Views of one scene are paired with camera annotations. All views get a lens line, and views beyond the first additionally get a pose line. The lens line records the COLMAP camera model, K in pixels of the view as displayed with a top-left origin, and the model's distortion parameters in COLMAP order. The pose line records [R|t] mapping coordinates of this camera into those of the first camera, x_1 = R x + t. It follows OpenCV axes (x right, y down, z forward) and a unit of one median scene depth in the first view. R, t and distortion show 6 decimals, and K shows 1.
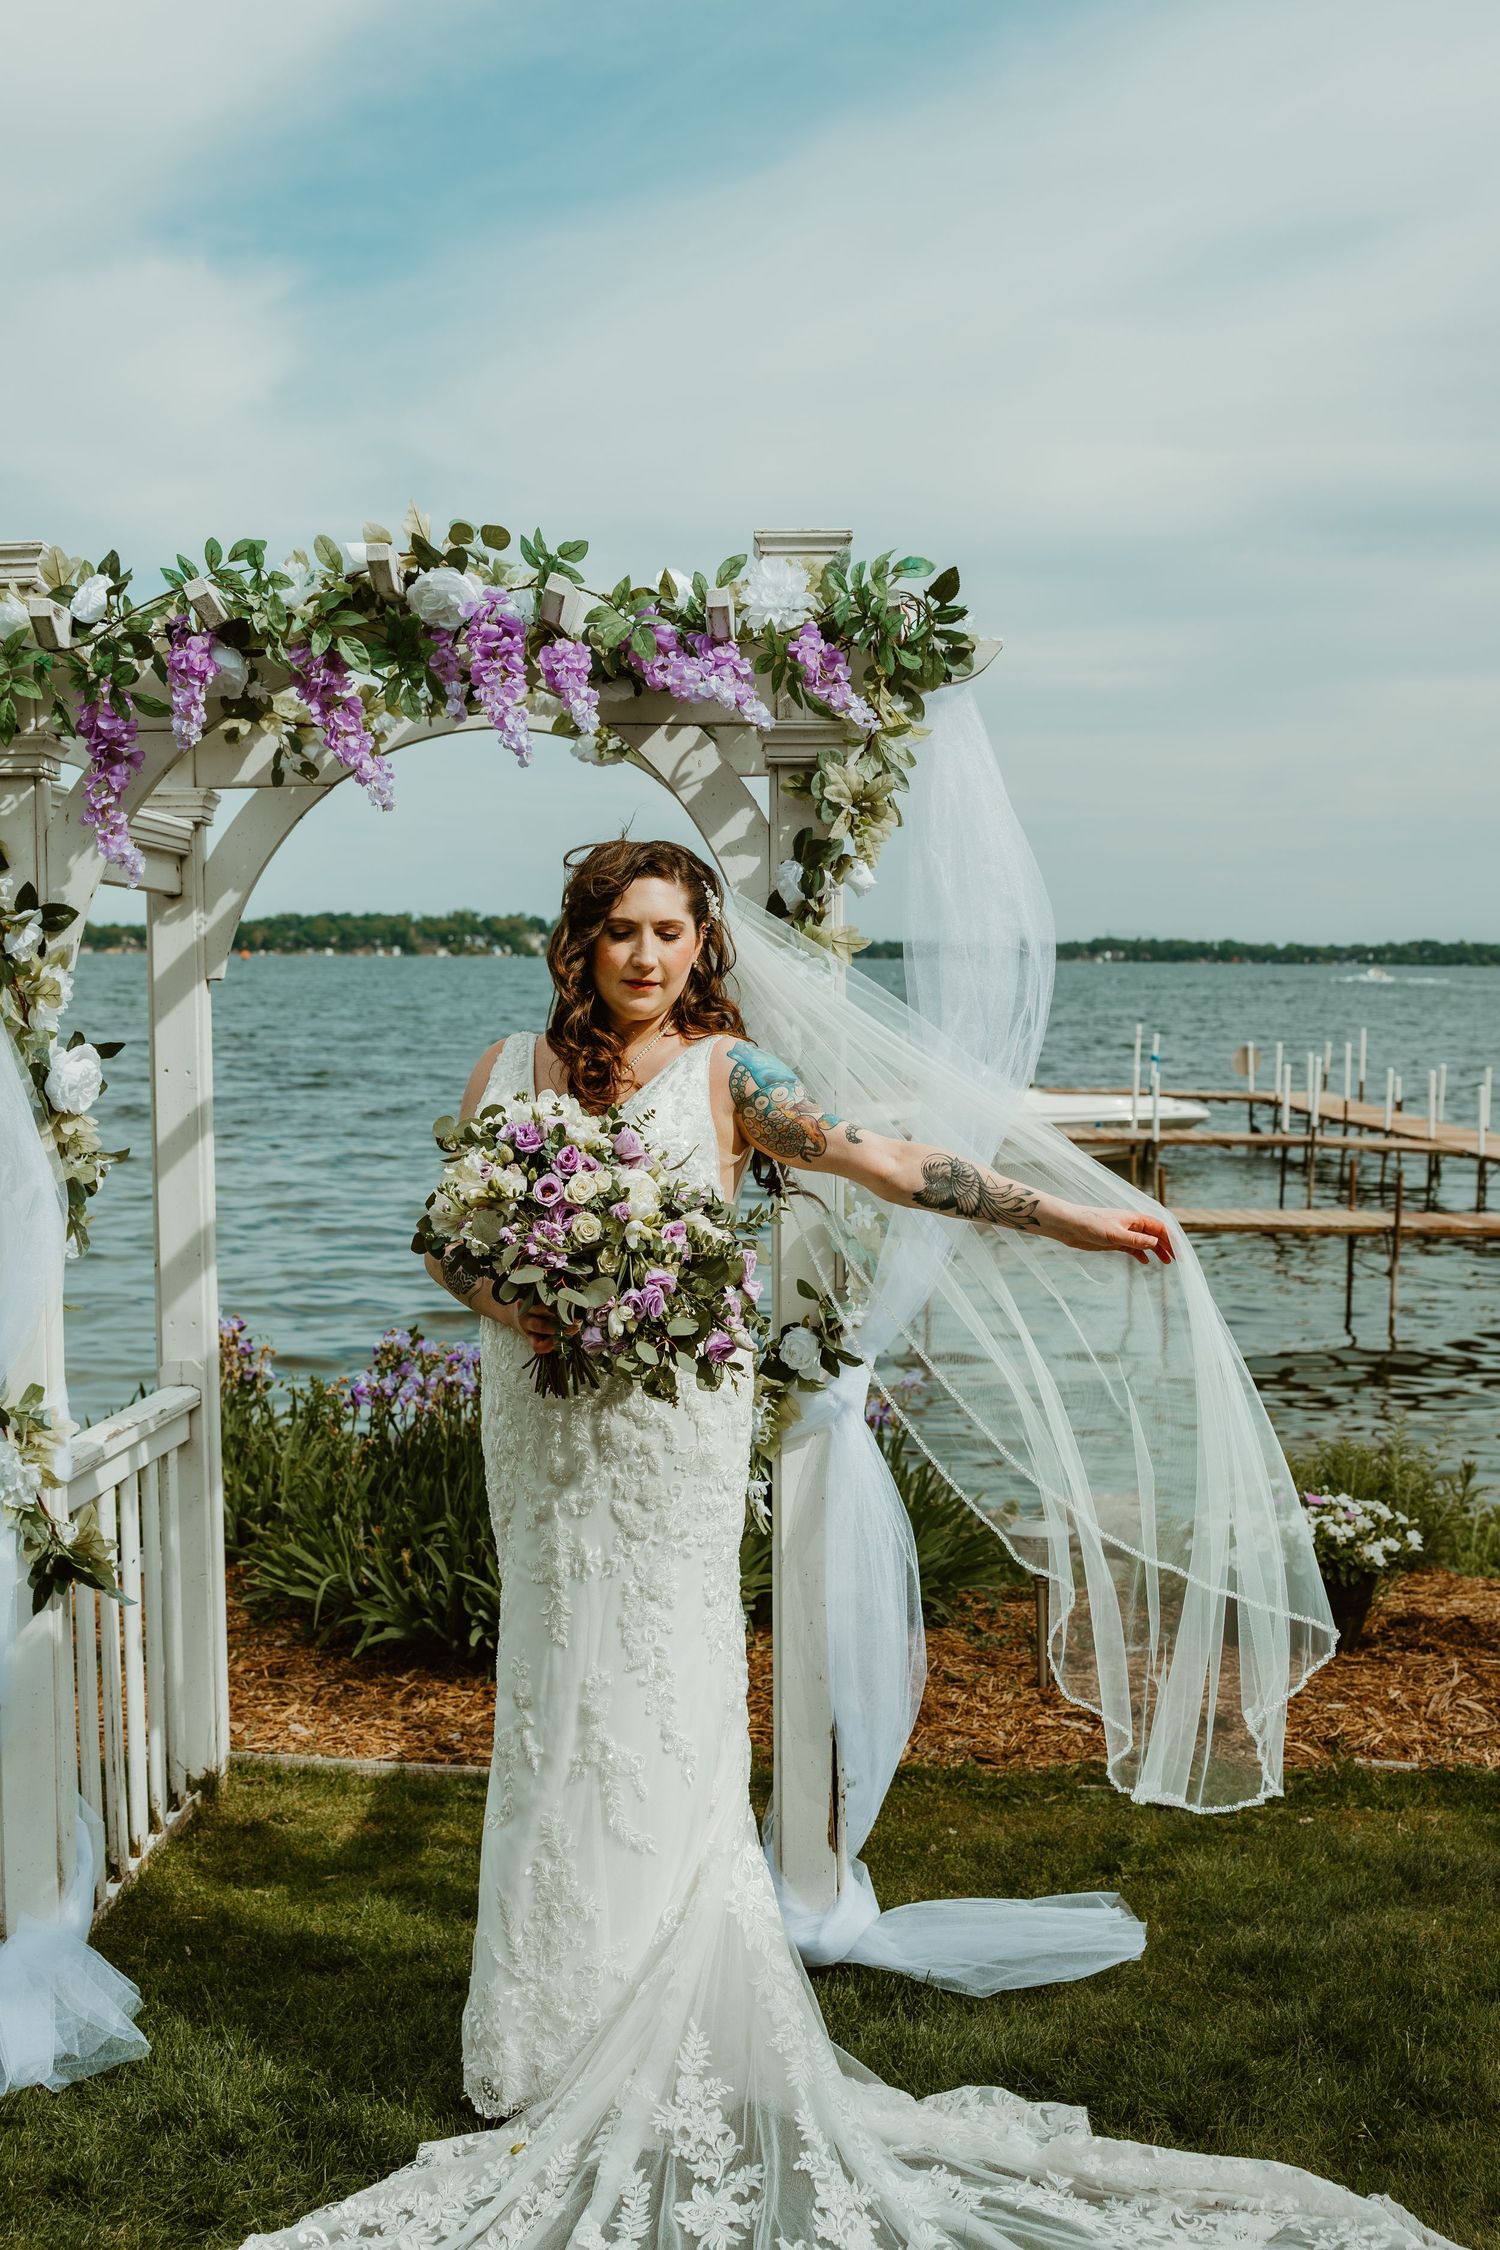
lens RADIAL K [[2586.5, 0, 762.3], [0, 2586.5, 1064.8], [0, 0, 1]] dist [0.003779, 0.000000]
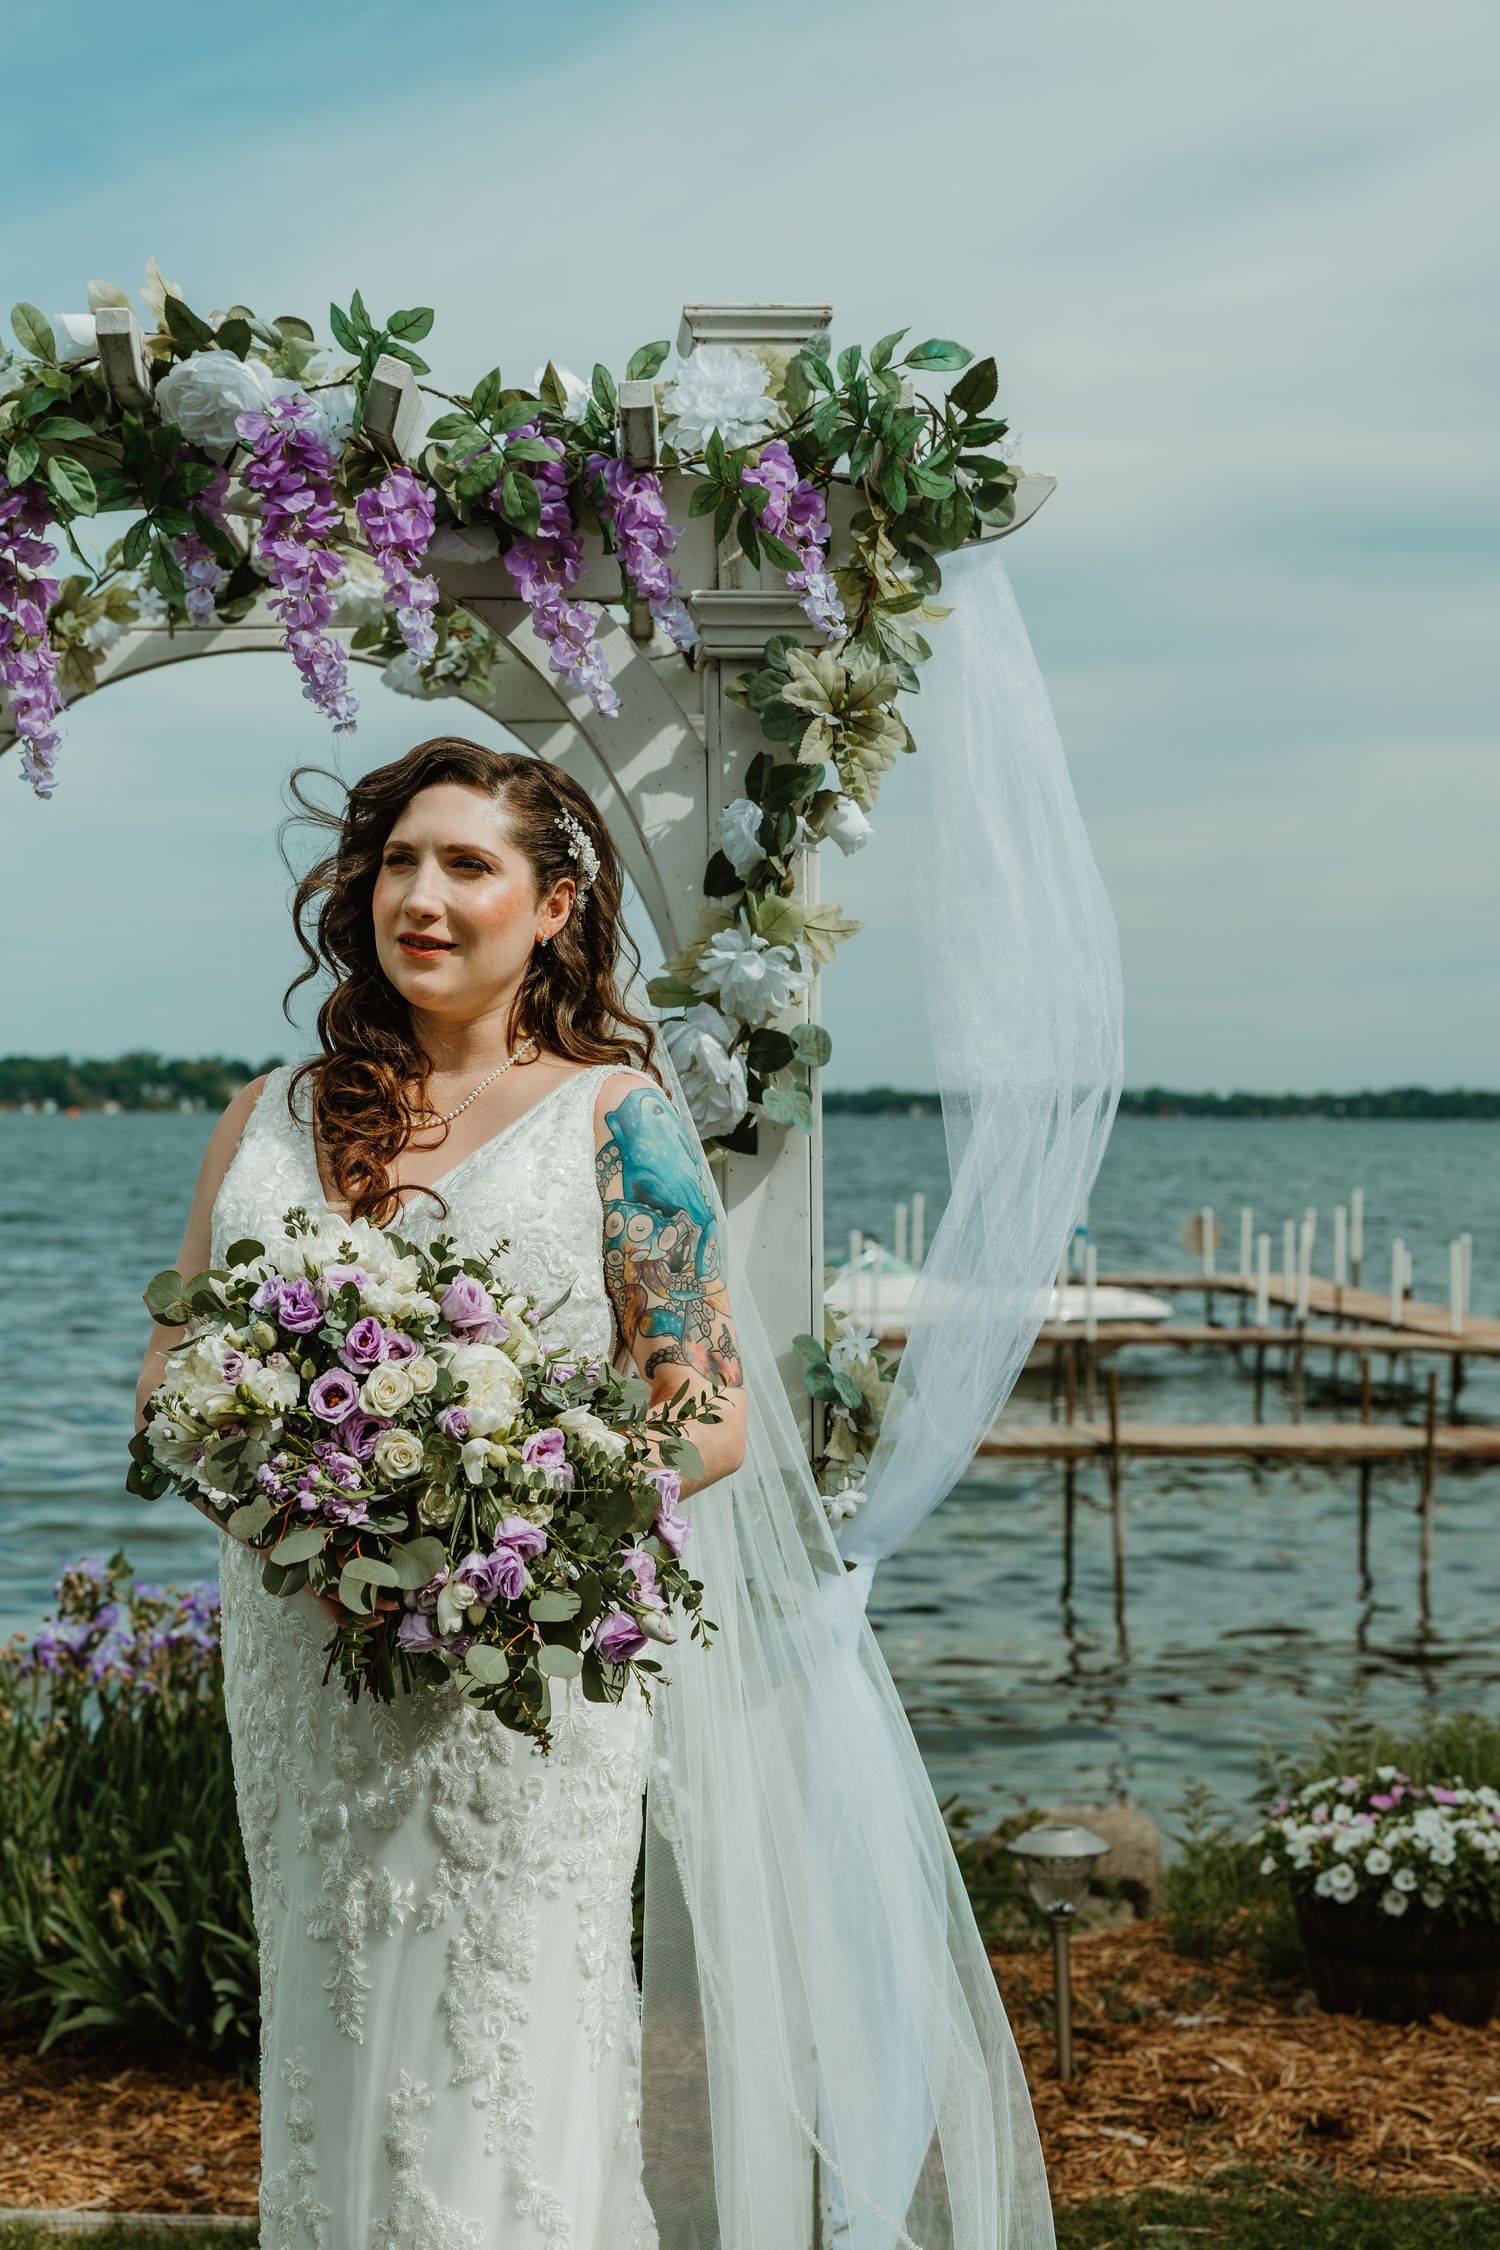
lens RADIAL K [[3424.4, 0, 715.9], [0, 3424.4, 1072.3], [0, 0, 1]] dist [-0.004680, 0.000000]
pose [[0.998593, -0.003653, 0.052909, -0.041797], [0.006549, 0.998484, -0.054659, 0.036642], [-0.052629, 0.054929, 0.997102, 0.138583]]
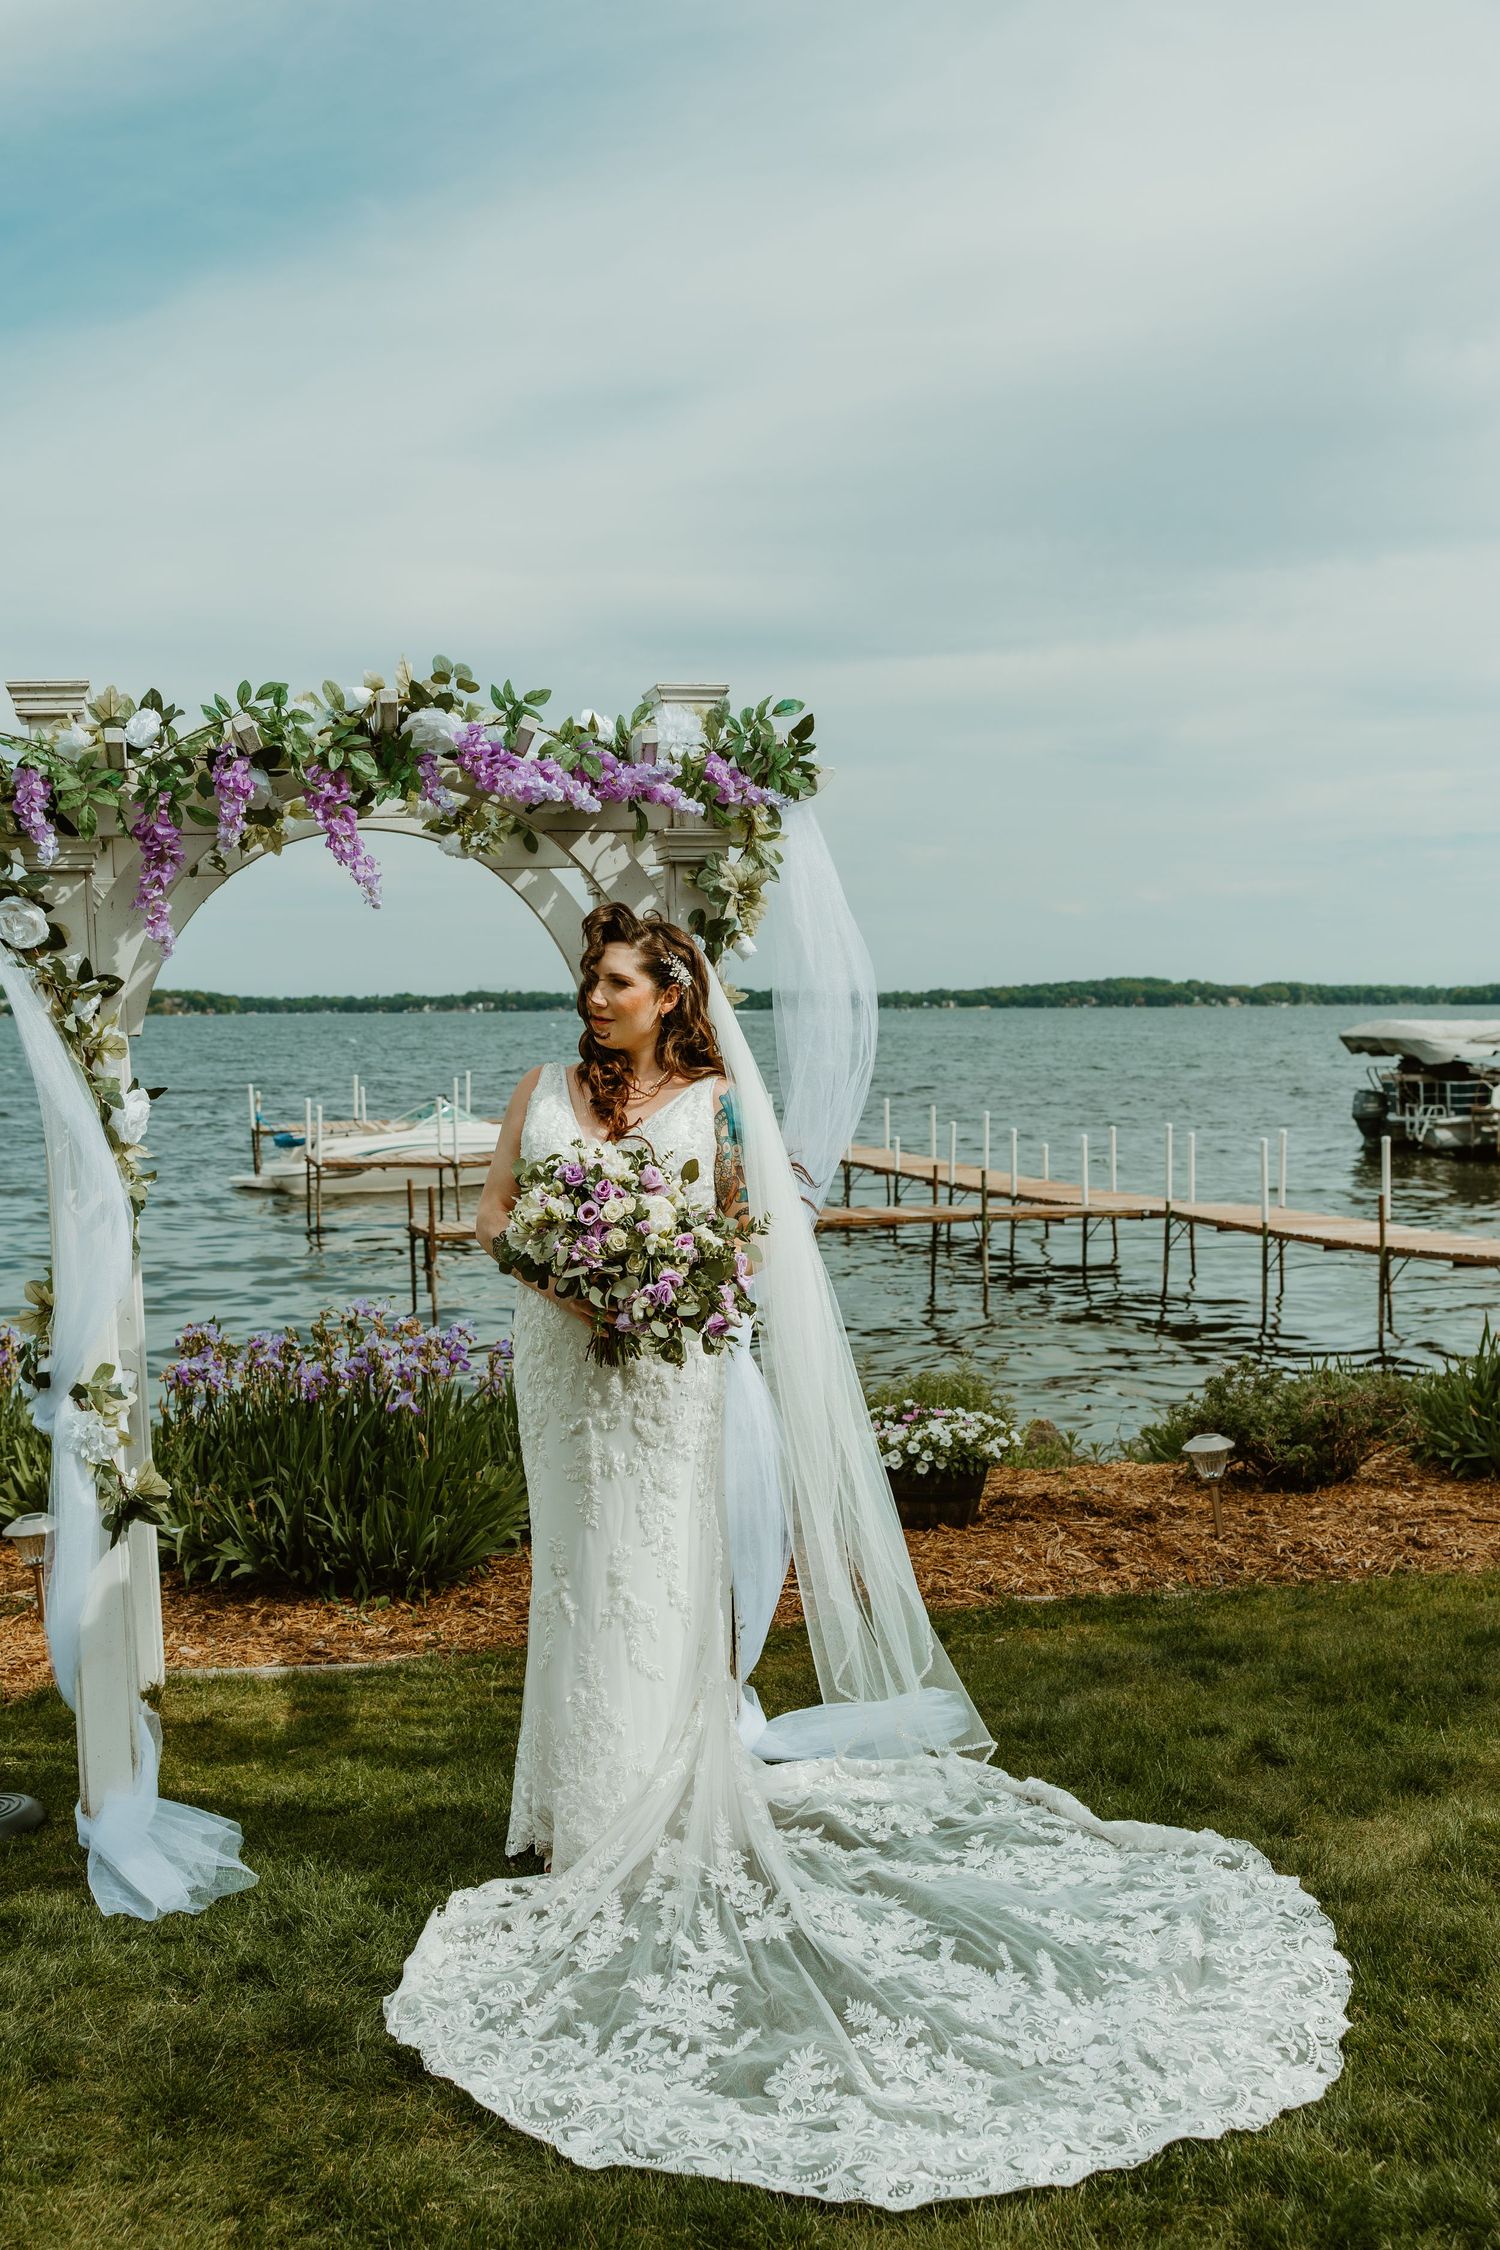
lens RADIAL K [[2223.5, 0, 749.0], [0, 2223.5, 1124.2], [0, 0, 1]] dist [0.024222, 0.000000]
pose [[0.965527, -0.030658, 0.258491, -0.257220], [0.027948, 0.999509, 0.014153, 0.002848], [-0.258798, -0.006440, 0.965910, -0.108175]]
